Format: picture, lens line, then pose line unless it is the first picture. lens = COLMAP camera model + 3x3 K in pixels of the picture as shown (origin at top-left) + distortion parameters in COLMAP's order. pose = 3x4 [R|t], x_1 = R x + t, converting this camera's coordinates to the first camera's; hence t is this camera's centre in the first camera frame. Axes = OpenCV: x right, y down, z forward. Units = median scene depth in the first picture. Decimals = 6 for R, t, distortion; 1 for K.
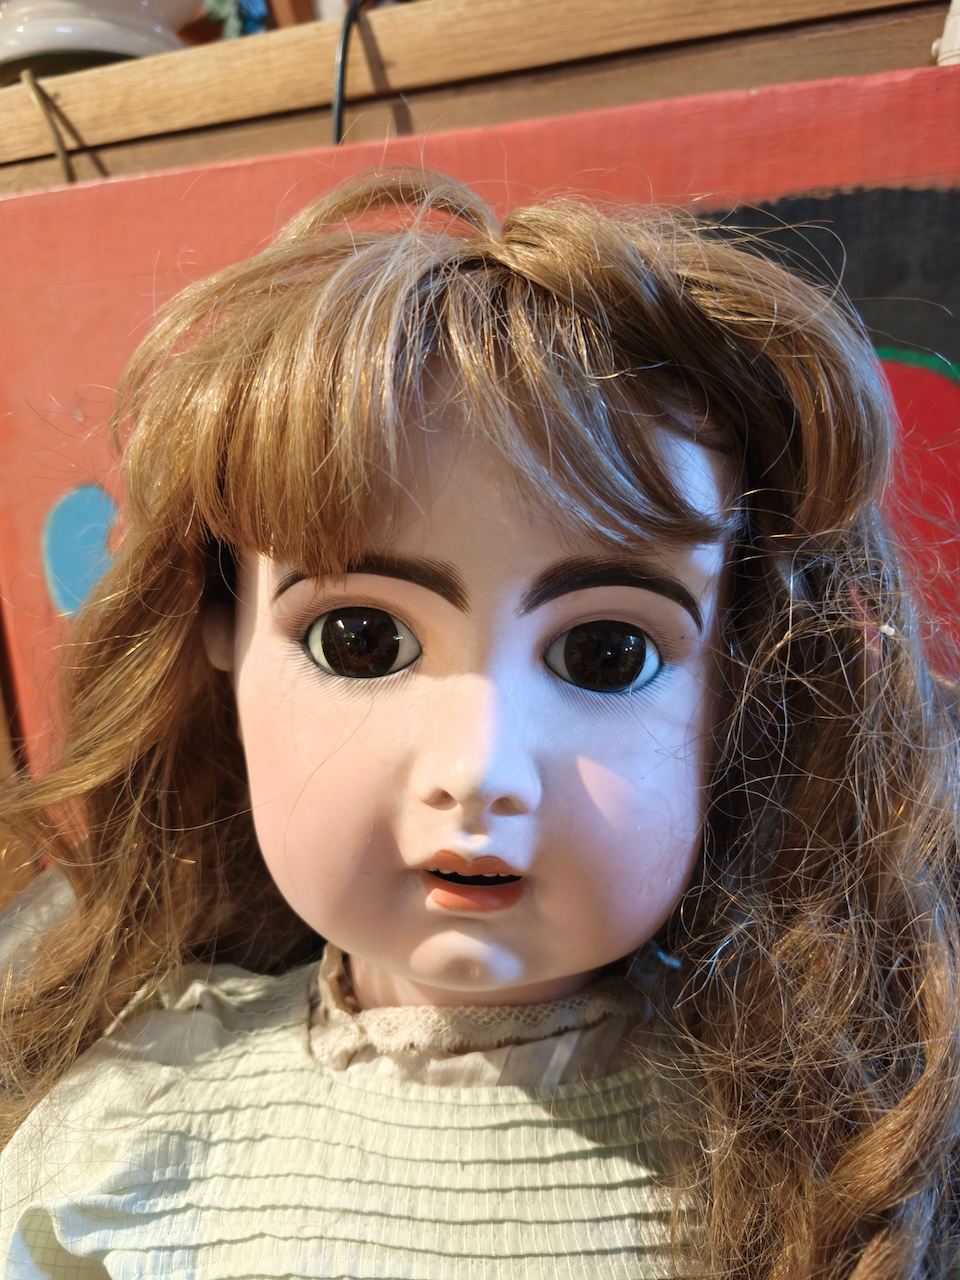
lens RADIAL K [[885.6, 0, 480.0], [0, 885.6, 640.0], [0, 0, 1]] dist [0.050091, -0.081135]
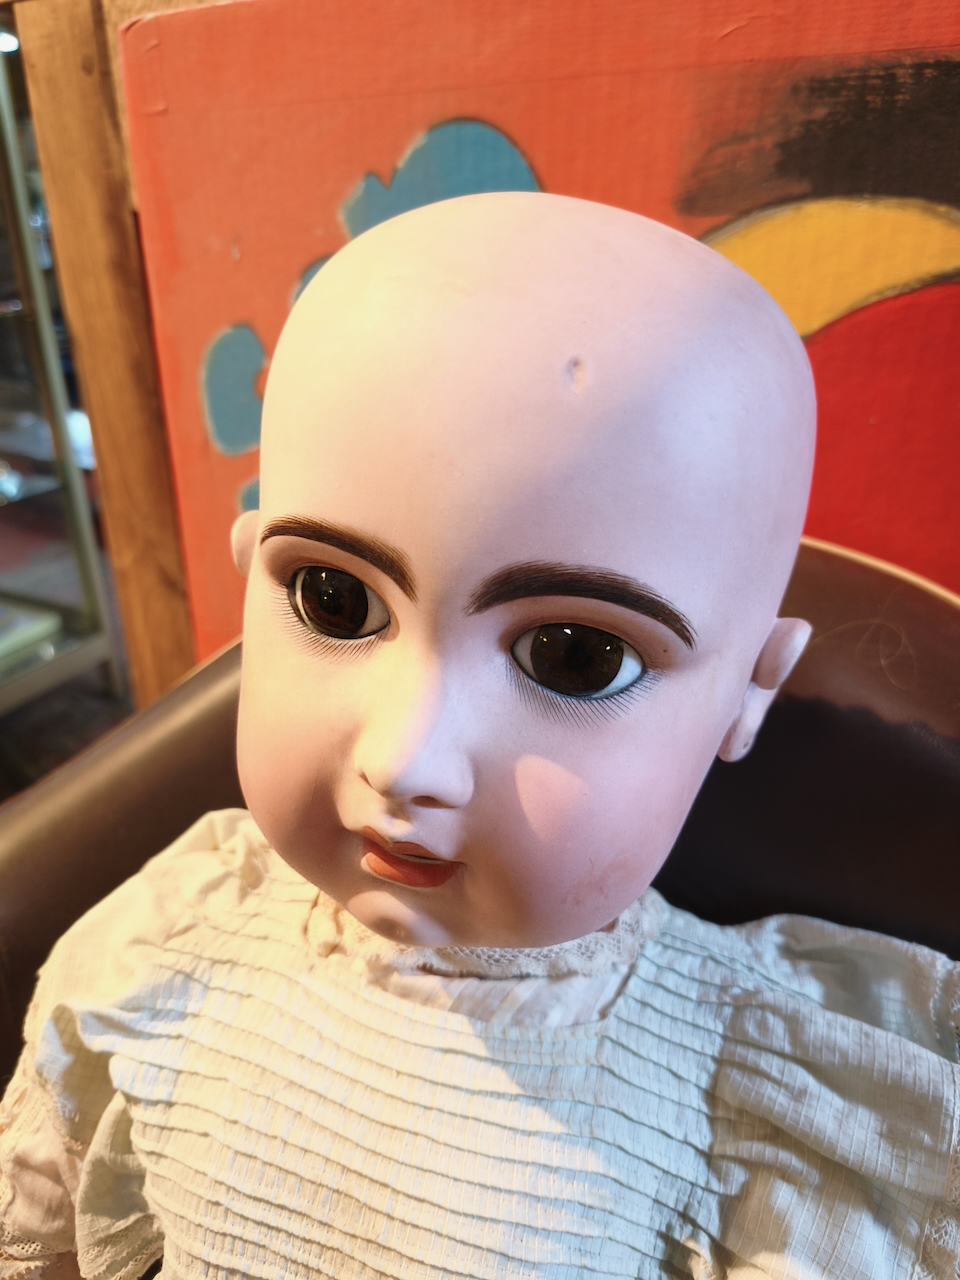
lens RADIAL K [[885.6, 0, 480.0], [0, 885.6, 640.0], [0, 0, 1]] dist [0.050091, -0.081135]
pose [[0.959244, 0.171669, -0.224458, 0.224968], [-0.121274, 0.967541, 0.221714, -0.174515], [0.255234, -0.185457, 0.948926, 0.086886]]
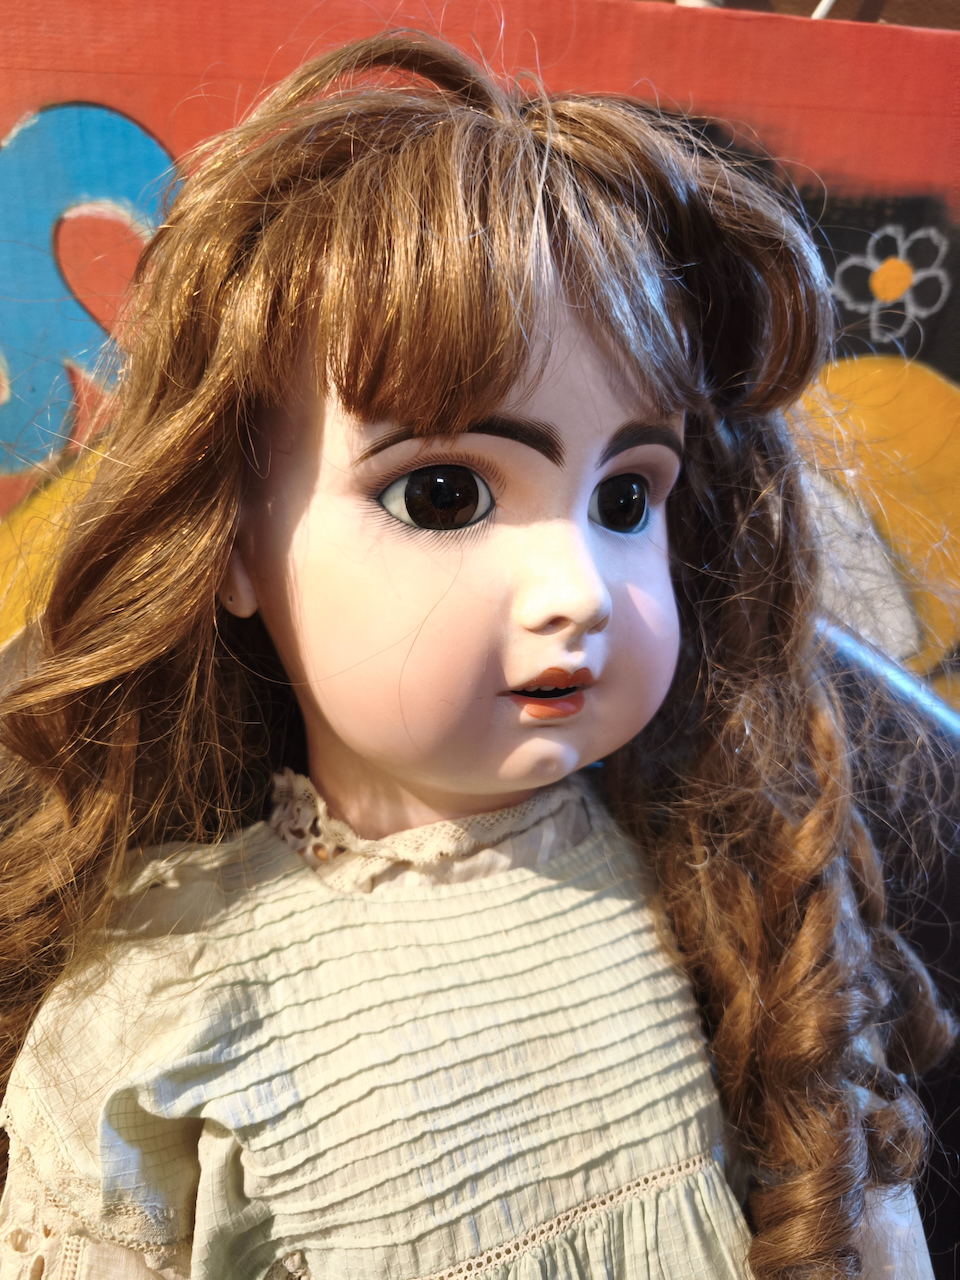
lens RADIAL K [[897.9, 0, 466.2], [0, 897.9, 635.2], [0, 0, 1]] dist [-0.001359, -0.002346]
pose [[0.883717, -0.096588, 0.457946, -0.573044], [0.039807, 0.990439, 0.132083, 0.022940], [-0.466325, -0.098495, 0.879113, -0.008689]]
